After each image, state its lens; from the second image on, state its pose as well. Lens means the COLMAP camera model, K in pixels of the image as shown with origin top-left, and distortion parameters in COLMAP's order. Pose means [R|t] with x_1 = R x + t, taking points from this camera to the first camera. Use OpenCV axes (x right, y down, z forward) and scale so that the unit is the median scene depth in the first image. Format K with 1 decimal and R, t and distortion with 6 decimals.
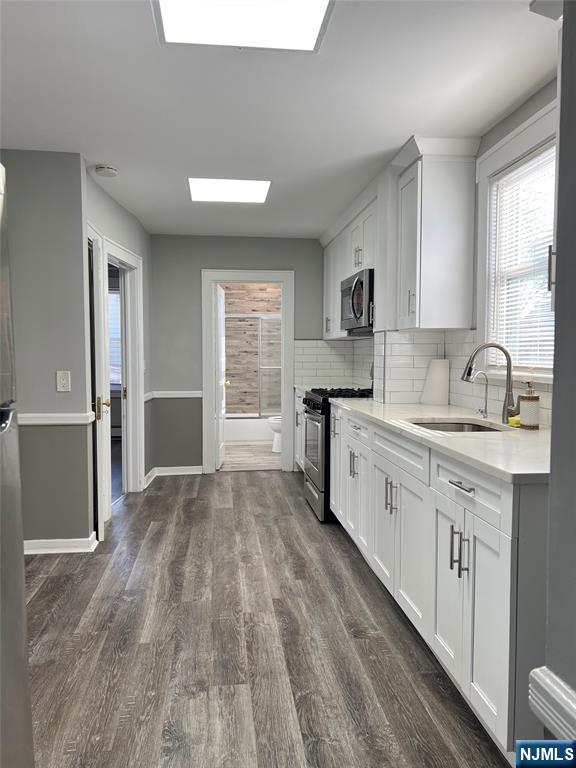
lens RADIAL K [[580.0, 0, 288.0], [0, 580.0, 384.0], [0, 0, 1]] dist [0.004903, -0.004723]
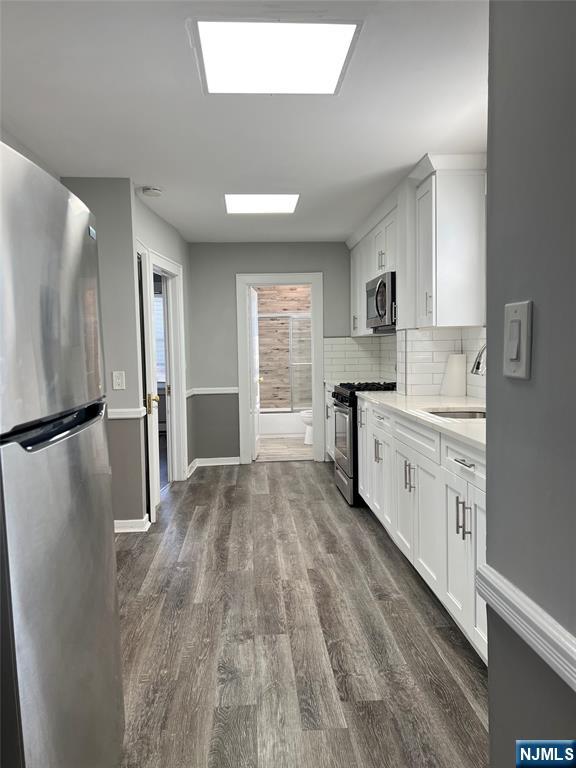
lens RADIAL K [[580.0, 0, 288.0], [0, 580.0, 384.0], [0, 0, 1]] dist [0.004903, -0.004723]
pose [[0.998387, -0.016680, -0.054262, 0.003373], [0.017106, 0.999826, 0.007386, -0.000233], [0.054129, -0.008303, 0.998499, -0.112167]]
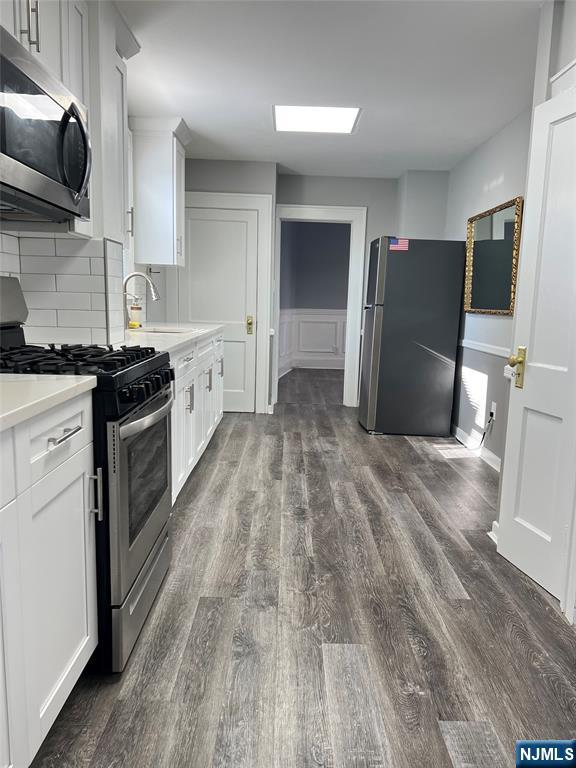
lens RADIAL K [[580.0, 0, 288.0], [0, 580.0, 384.0], [0, 0, 1]] dist [0.004903, -0.004723]
pose [[-0.992488, -0.044349, 0.114022, -0.149889], [-0.021180, 0.980196, 0.196892, -0.072803], [-0.120496, 0.192998, -0.973772, 1.871990]]
